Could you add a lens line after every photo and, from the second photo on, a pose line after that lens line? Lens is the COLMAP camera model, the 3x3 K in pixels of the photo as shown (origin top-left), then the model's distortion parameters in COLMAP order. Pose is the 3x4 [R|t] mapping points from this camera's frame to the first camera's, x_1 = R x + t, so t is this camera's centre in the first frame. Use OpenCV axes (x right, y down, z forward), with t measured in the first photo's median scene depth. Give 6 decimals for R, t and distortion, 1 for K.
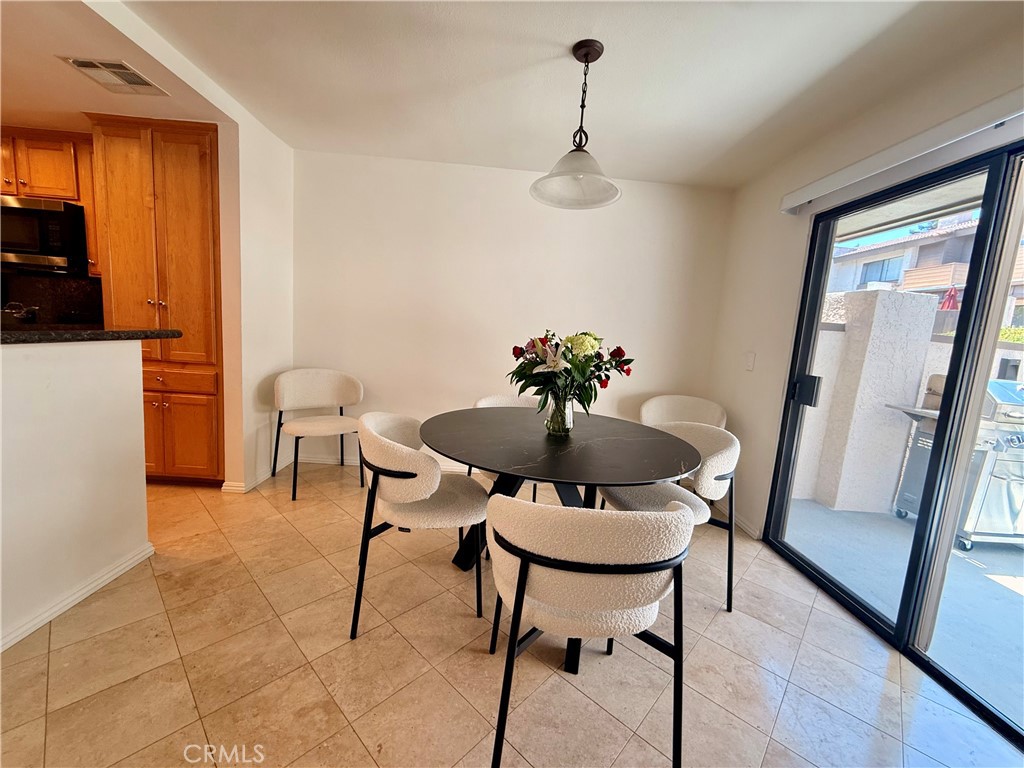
lens RADIAL K [[410.3, 0, 512.5], [0, 410.3, 383.3], [0, 0, 1]] dist [0.000850, -0.000060]
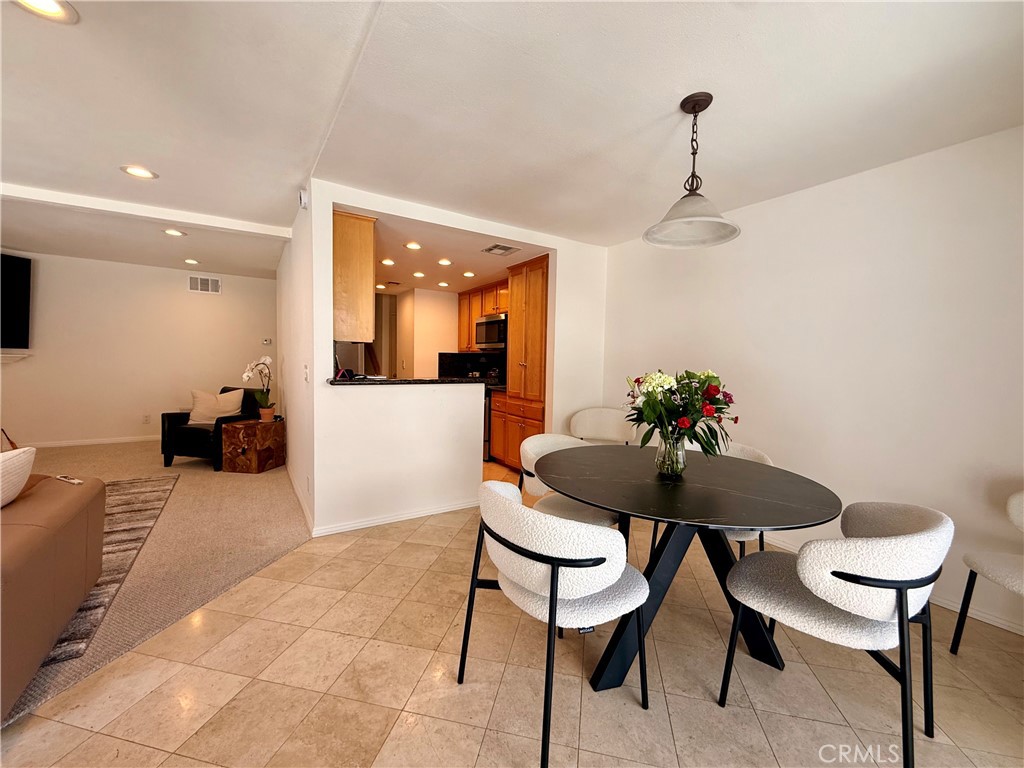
lens RADIAL K [[410.3, 0, 514.4], [0, 410.3, 384.8], [0, 0, 1]] dist [0.000850, -0.000060]
pose [[0.519064, -0.010686, -0.854669, 0.750031], [-0.098281, 0.992544, -0.072098, 0.018264], [0.849066, 0.121421, 0.514143, 0.146379]]
